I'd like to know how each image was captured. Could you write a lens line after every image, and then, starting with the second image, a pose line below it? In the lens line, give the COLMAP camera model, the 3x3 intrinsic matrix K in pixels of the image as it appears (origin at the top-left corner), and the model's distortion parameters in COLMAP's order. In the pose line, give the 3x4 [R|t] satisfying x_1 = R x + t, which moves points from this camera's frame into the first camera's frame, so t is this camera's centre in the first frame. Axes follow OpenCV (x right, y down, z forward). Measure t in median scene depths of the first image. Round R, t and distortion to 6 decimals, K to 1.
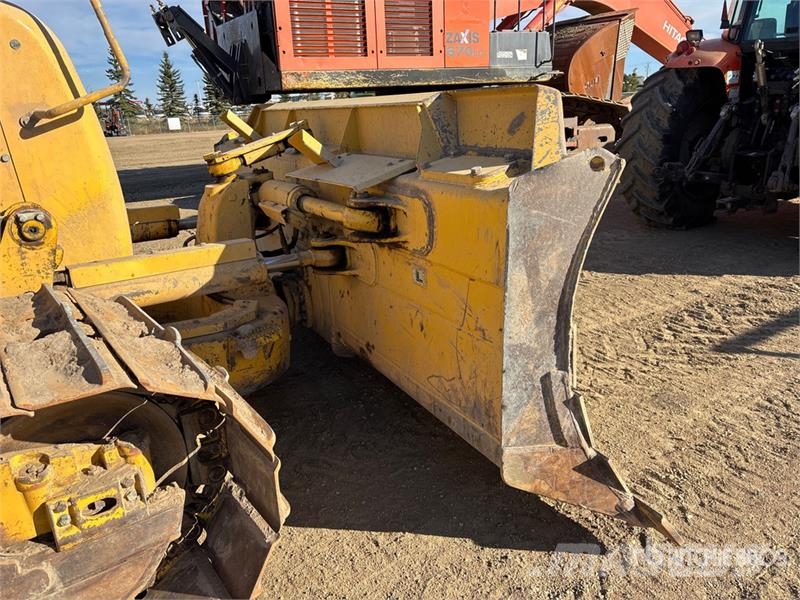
lens RADIAL K [[610.8, 0, 400.0], [0, 610.8, 300.0], [0, 0, 1]] dist [0.014904, -0.001633]
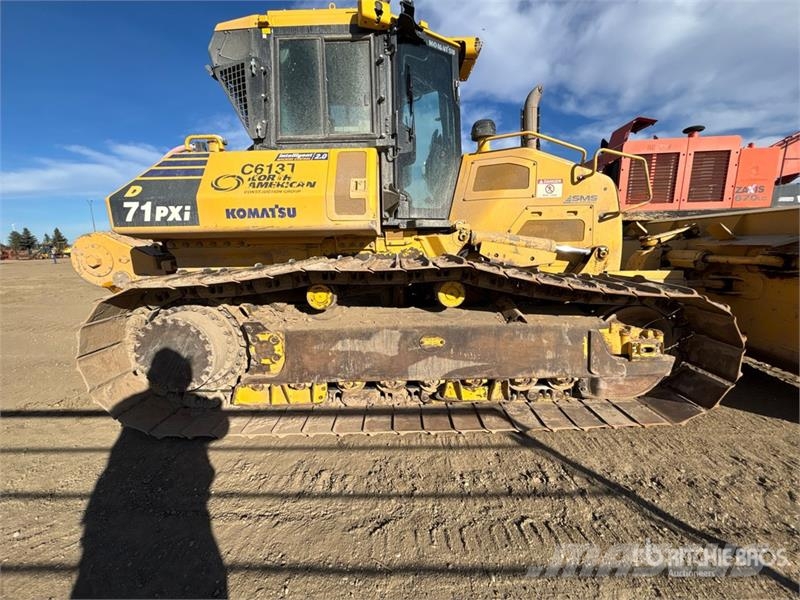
lens RADIAL K [[327.2, 0, 400.0], [0, 327.2, 300.0], [0, 0, 1]] dist [0.001971, 0.000072]
pose [[0.809070, 0.132667, -0.572542, -0.335848], [-0.199896, 0.978227, -0.055806, 0.245542], [0.552673, 0.159599, 0.817974, -0.458038]]
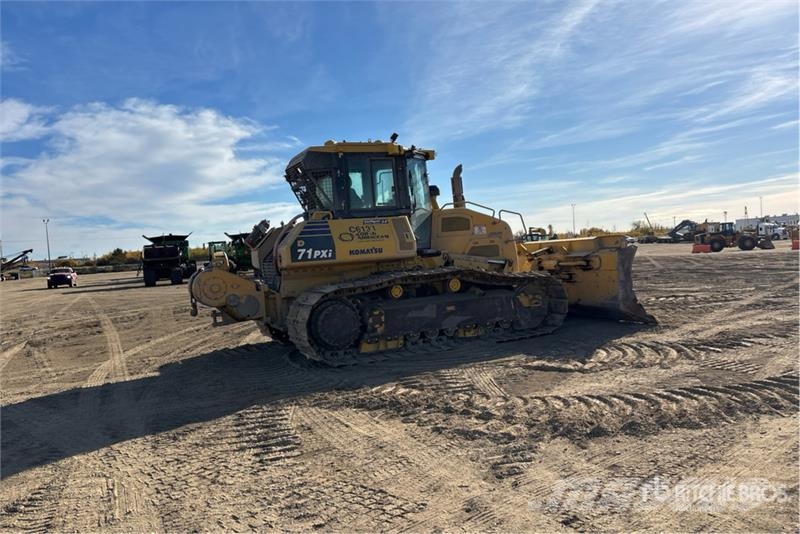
lens RADIAL K [[599.1, 0, 400.0], [0, 599.1, 267.0], [0, 0, 1]] dist [0.010344, 0.000076]
pose [[0.979744, -0.024521, -0.198745, -0.361318], [-0.032470, 0.959889, -0.278494, 0.991044], [0.197603, 0.279306, 0.939650, -2.878007]]
